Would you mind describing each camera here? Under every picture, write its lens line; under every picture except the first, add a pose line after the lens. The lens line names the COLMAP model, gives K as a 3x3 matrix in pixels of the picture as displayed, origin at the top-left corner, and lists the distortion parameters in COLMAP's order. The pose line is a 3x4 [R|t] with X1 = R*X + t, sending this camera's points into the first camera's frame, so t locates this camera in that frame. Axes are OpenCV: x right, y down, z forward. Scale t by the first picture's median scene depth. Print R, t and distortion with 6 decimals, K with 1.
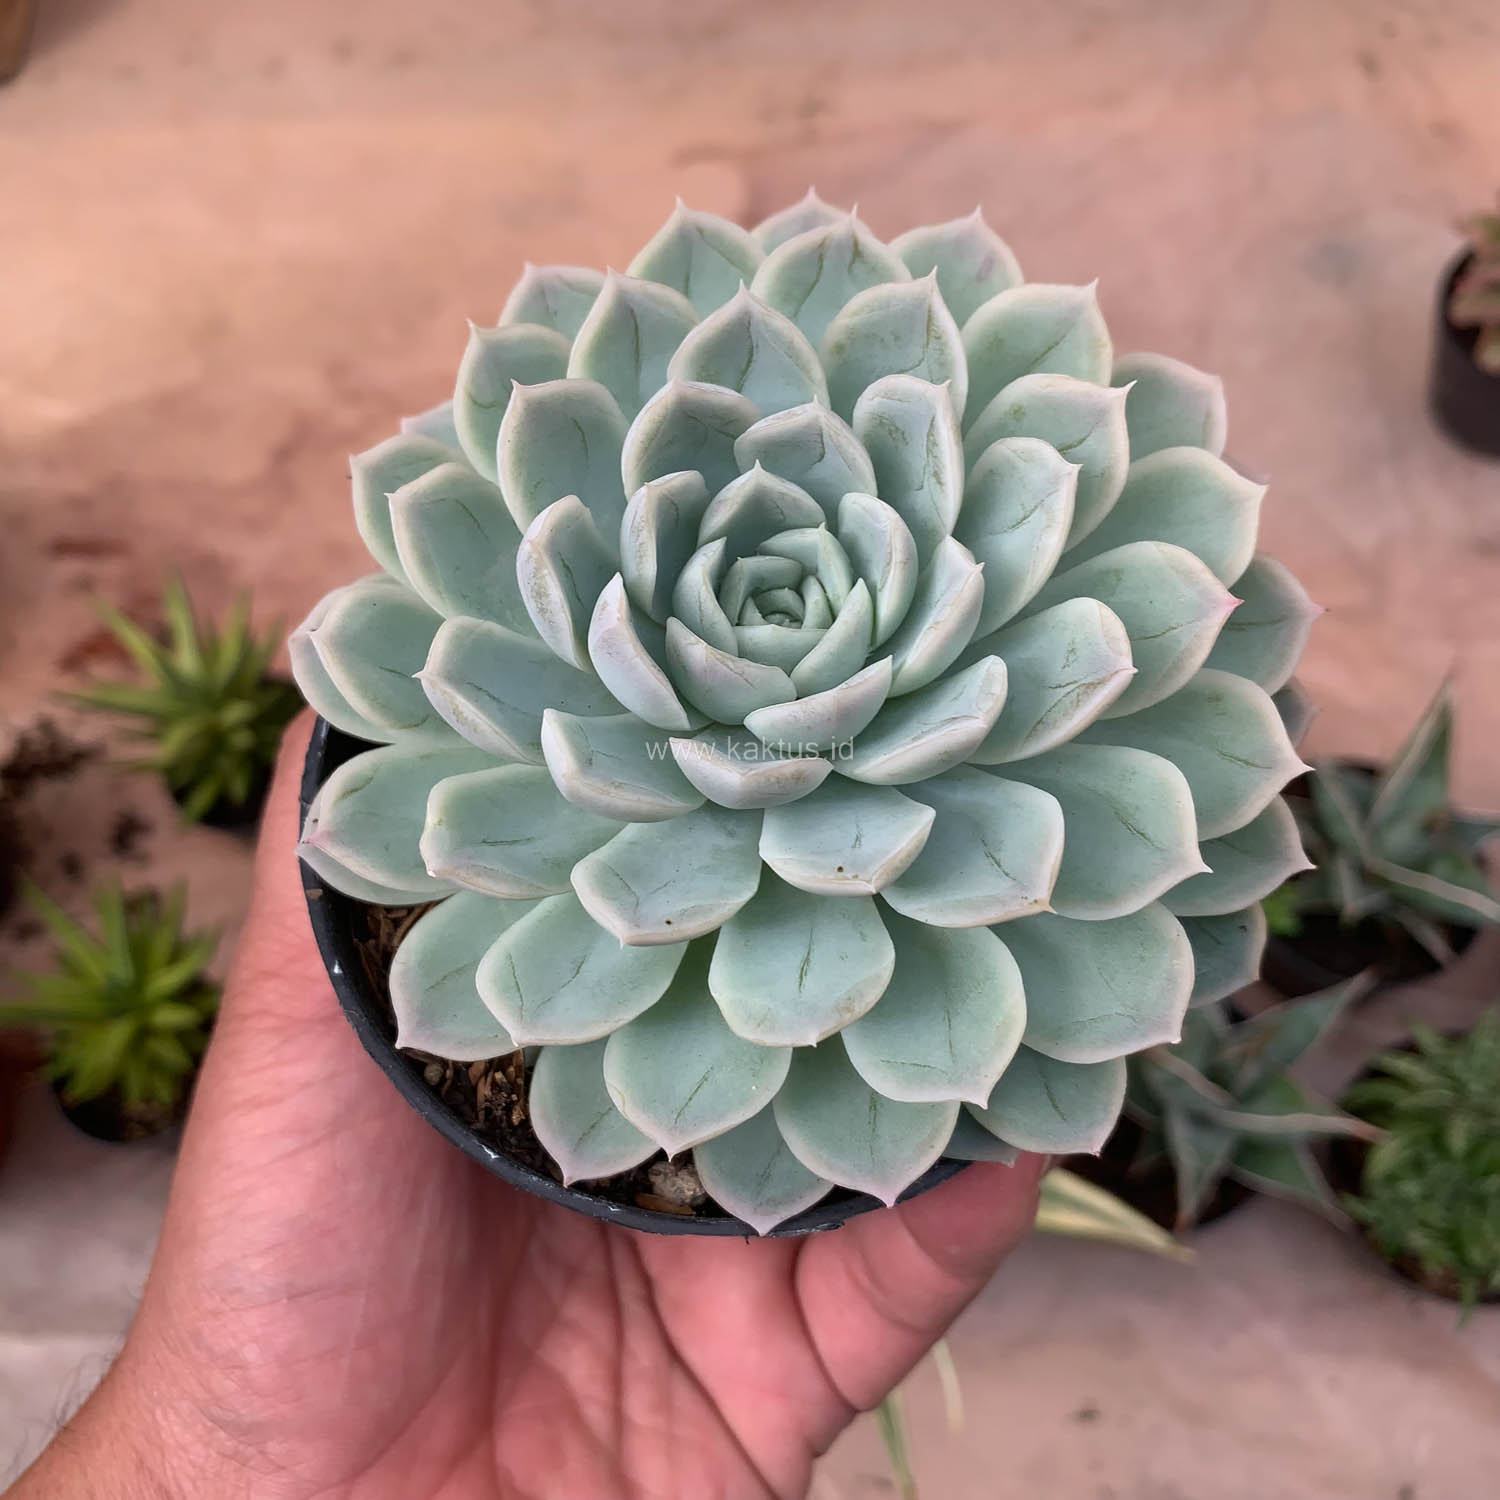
lens RADIAL K [[1582.6, 0, 743.8], [0, 1582.6, 741.7], [0, 0, 1]] dist [0.068810, -0.016631]
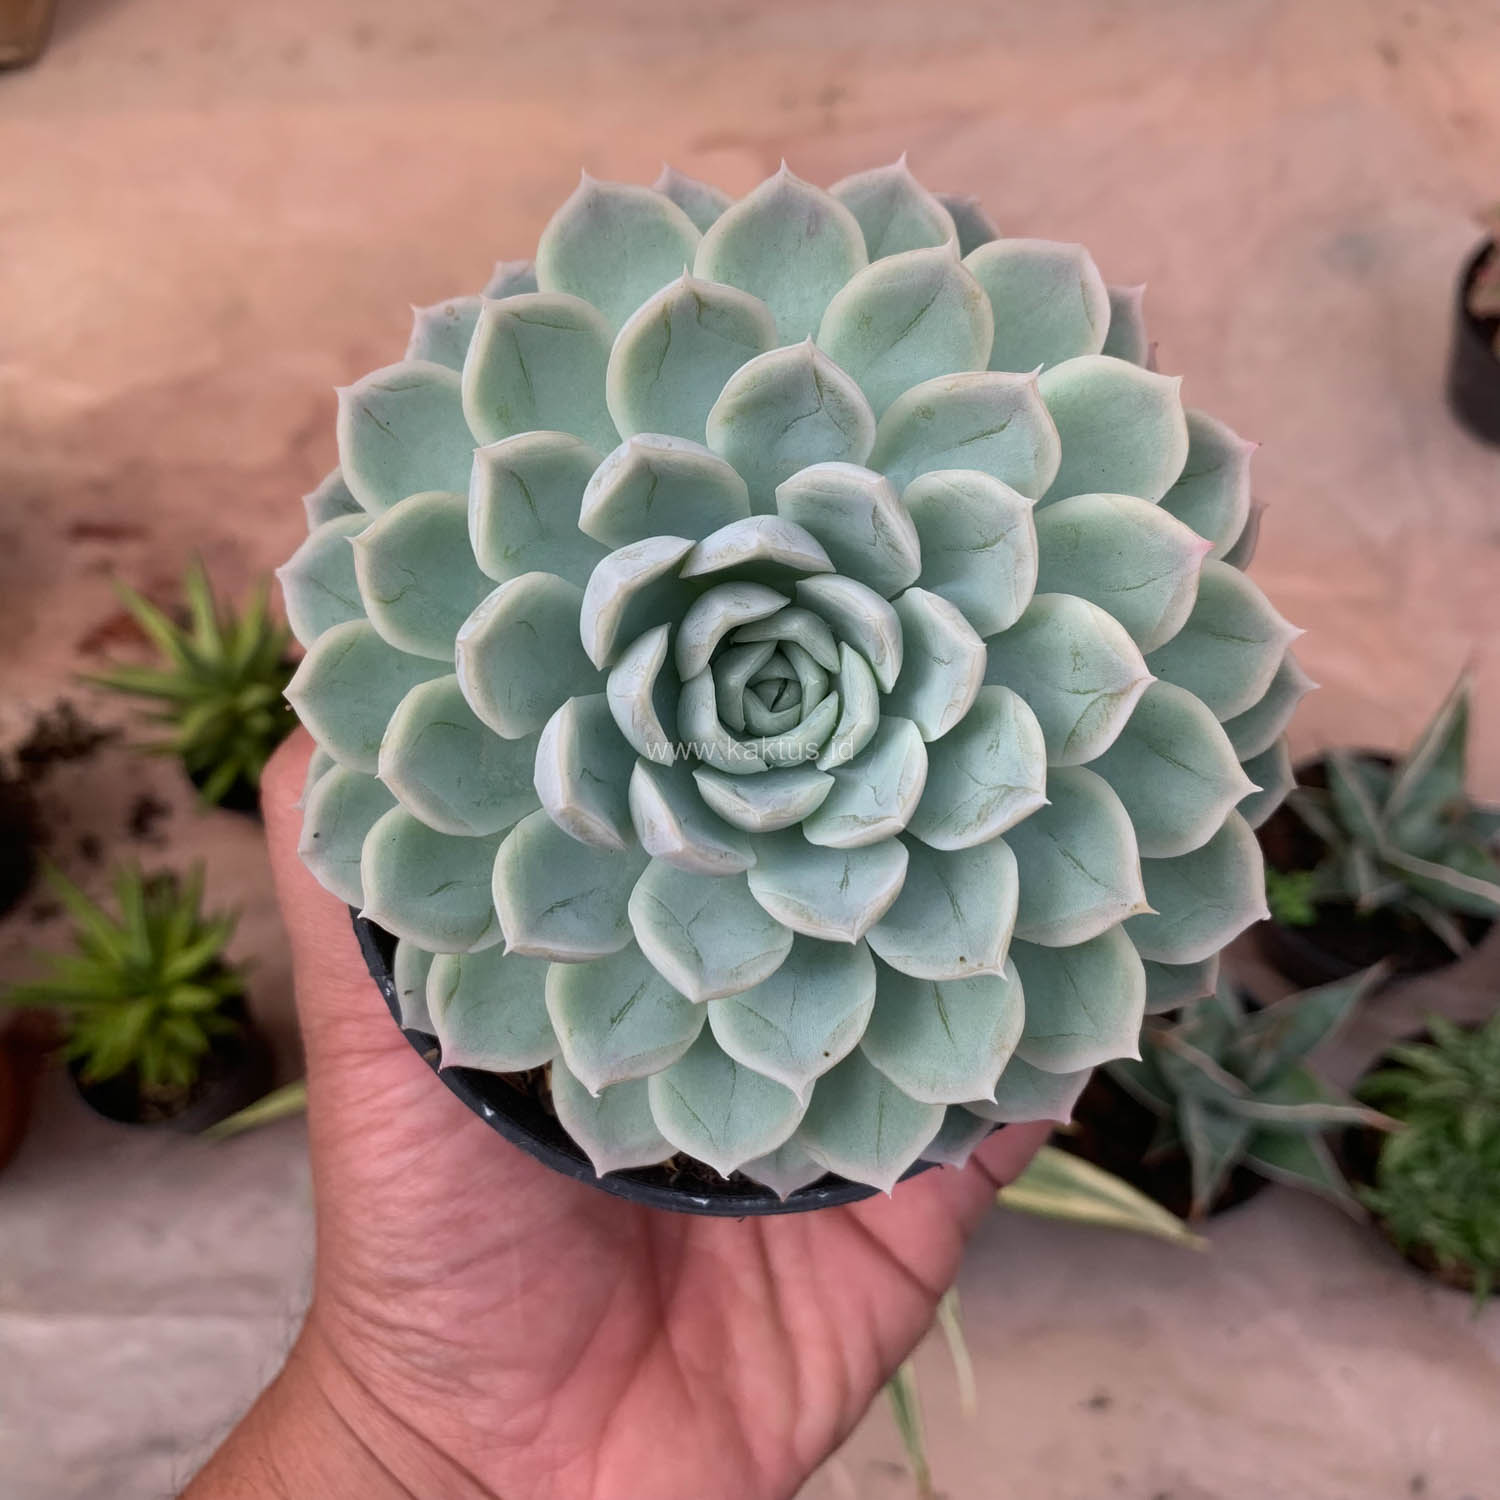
lens RADIAL K [[1592.5, 0, 746.4], [0, 1592.5, 728.3], [0, 0, 1]] dist [0.066280, -0.002388]
pose [[0.911553, -0.410125, 0.029456, -0.035243], [0.377497, 0.863124, 0.335431, -0.422009], [-0.162992, -0.294643, 0.941604, 0.052213]]
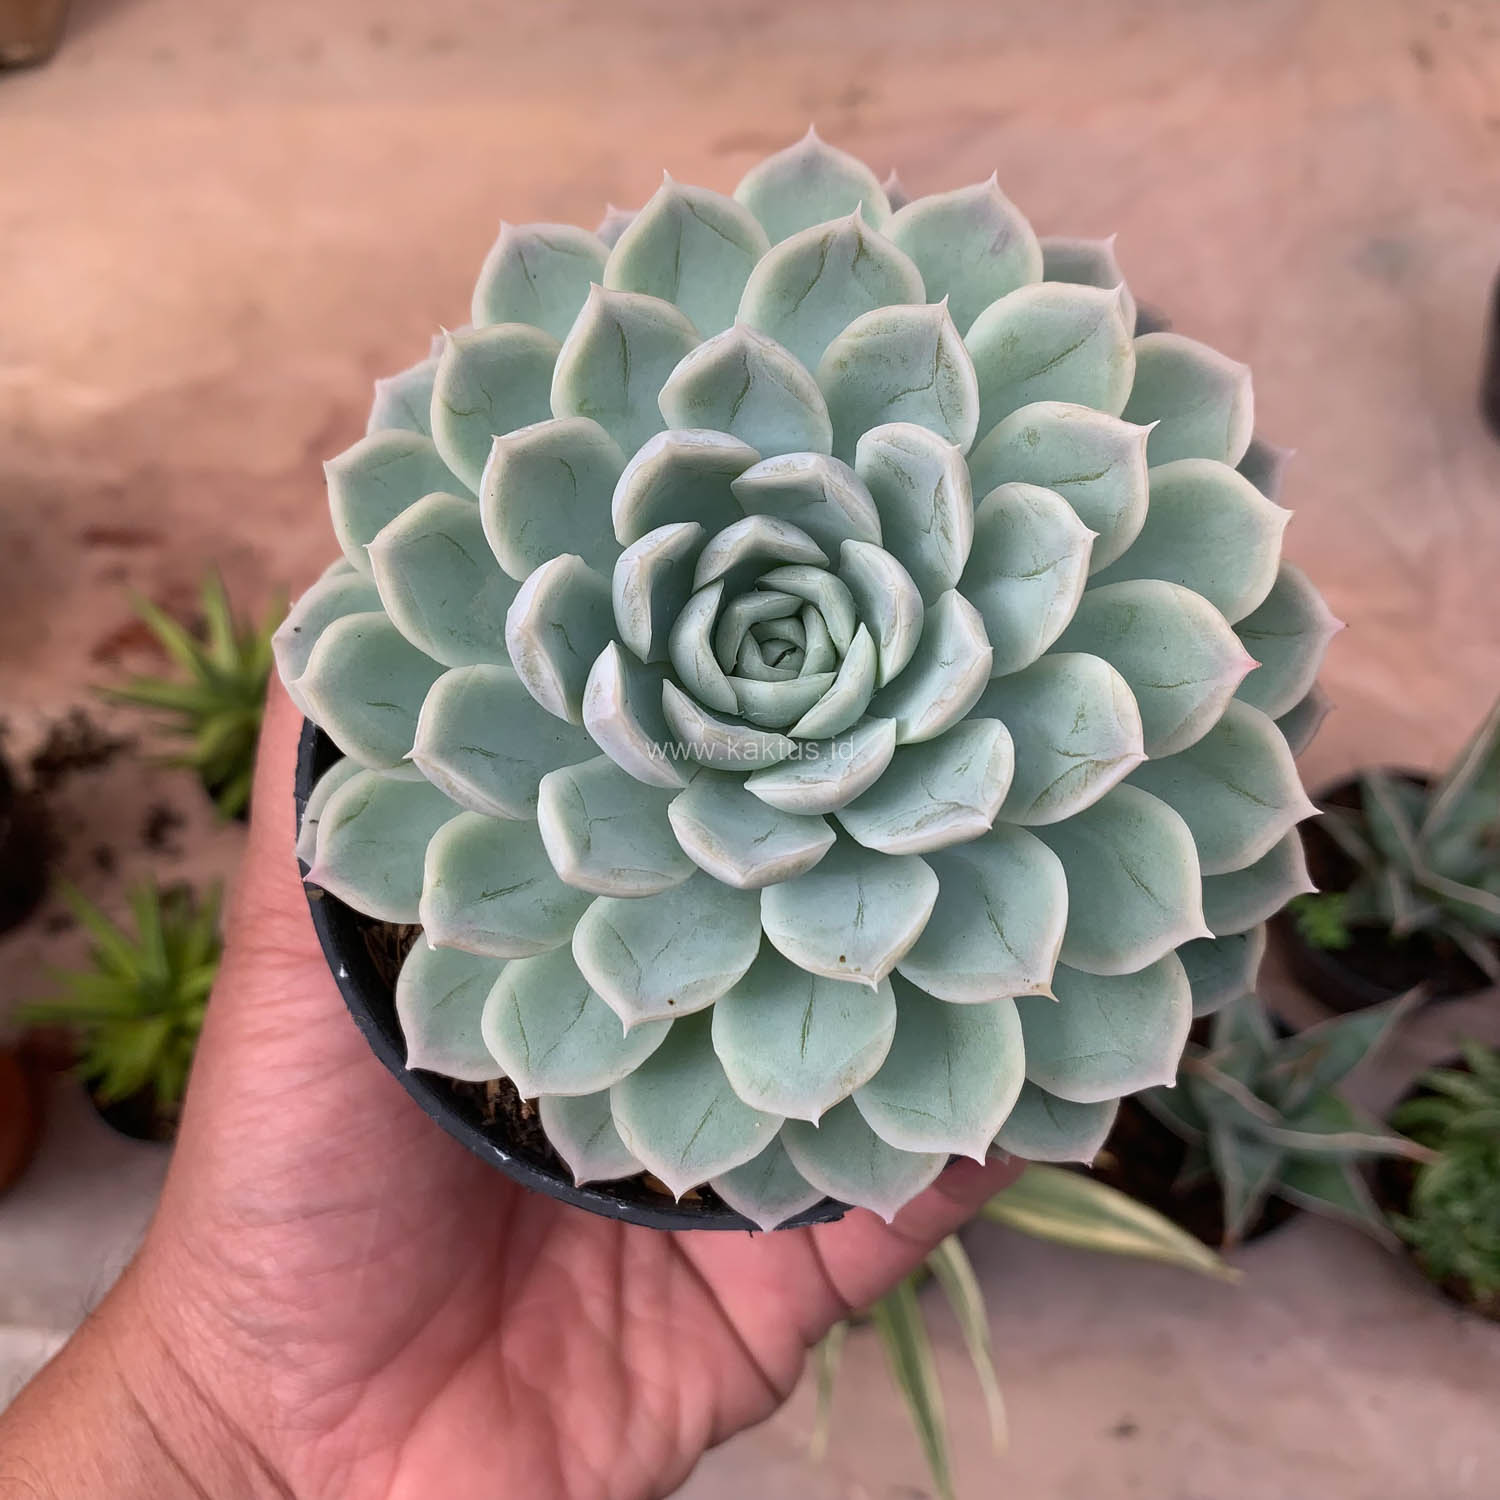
lens RADIAL K [[1591.1, 0, 746.8], [0, 1591.1, 745.0], [0, 0, 1]] dist [0.064304, -0.044645]
pose [[0.999945, -0.010508, 0.000680, 0.001365], [0.010147, 0.978836, 0.204396, -0.231188], [-0.002814, -0.204378, 0.978888, 0.041364]]
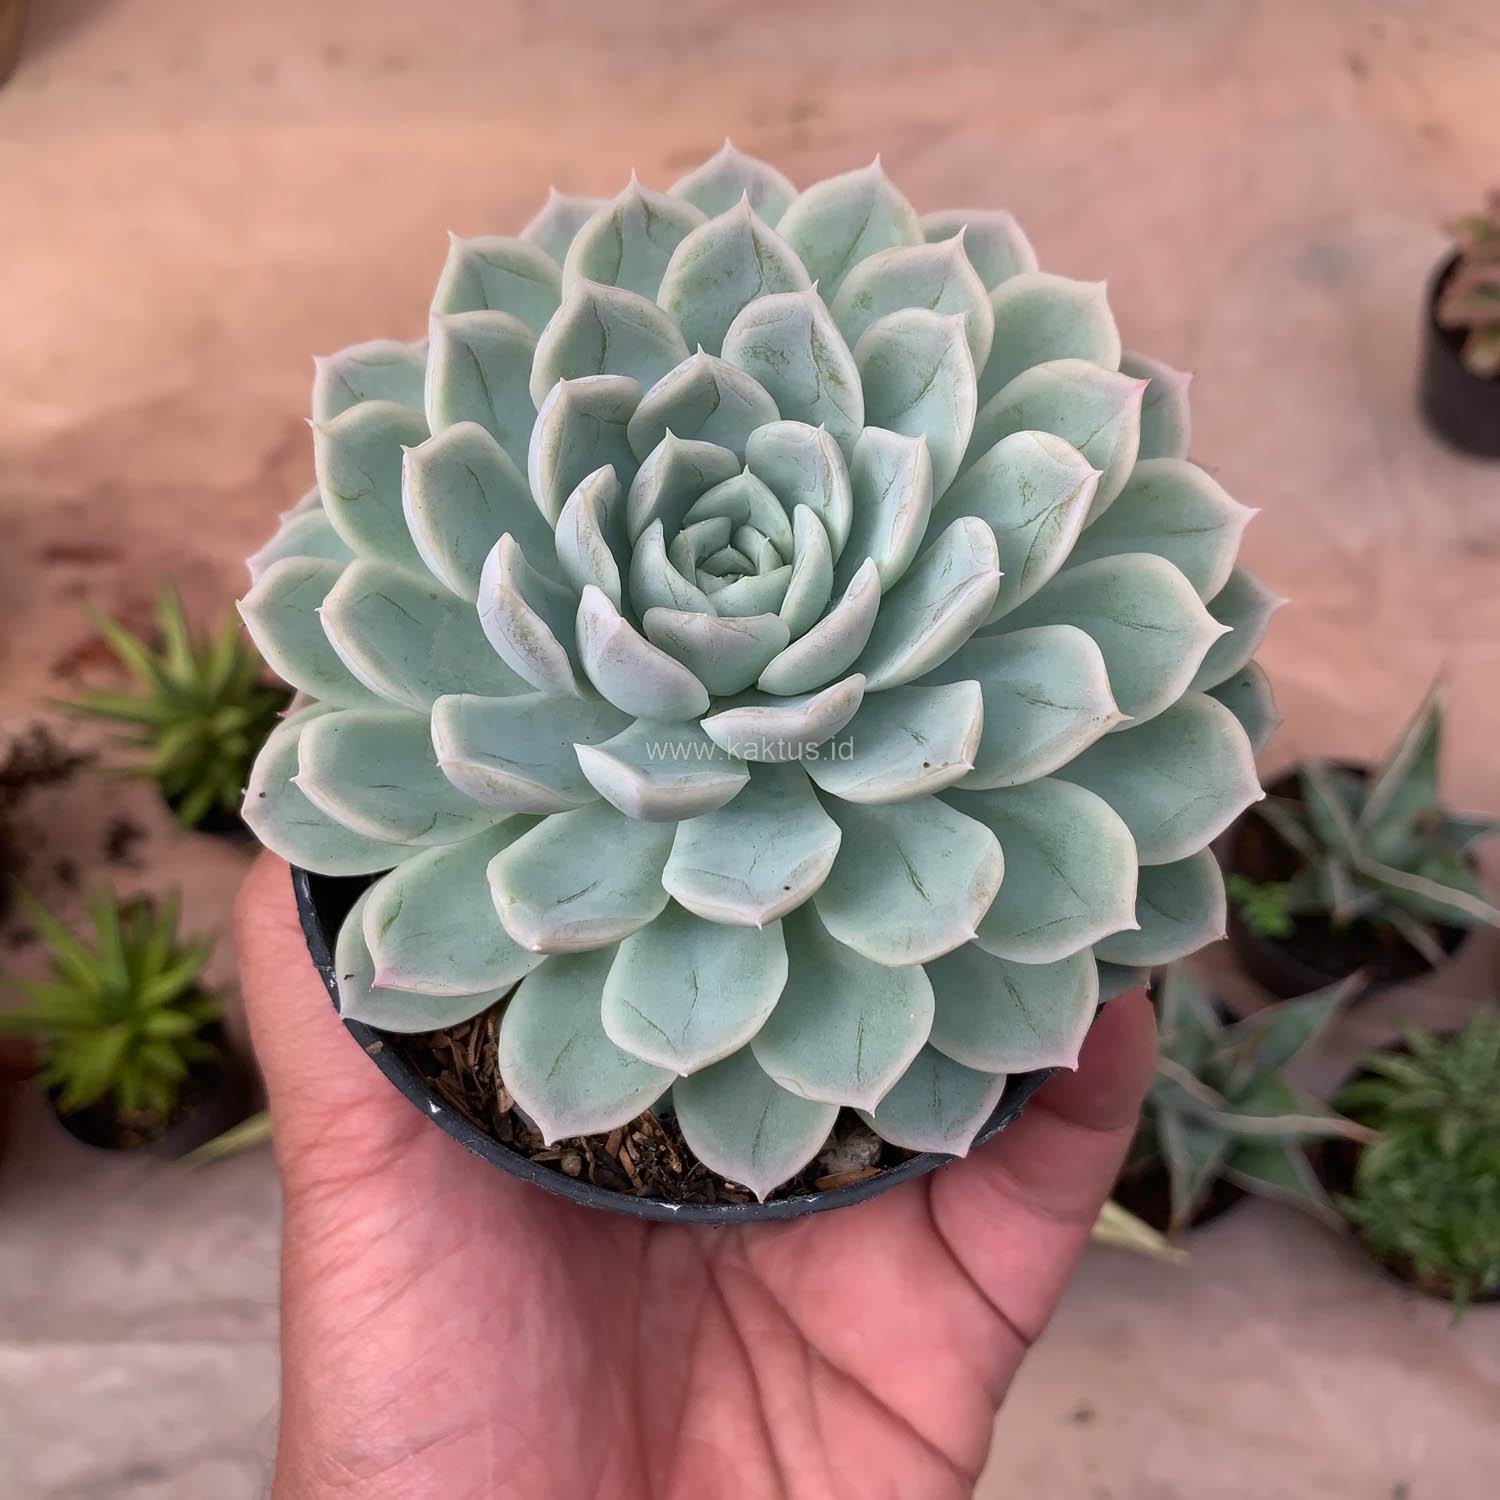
lens RADIAL K [[1582.6, 0, 743.8], [0, 1582.6, 741.7], [0, 0, 1]] dist [0.068810, -0.016631]
pose [[0.903440, -0.399477, 0.155608, -0.173023], [0.403501, 0.914958, 0.006207, 0.013307], [-0.144854, 0.057180, 0.987799, 0.027893]]
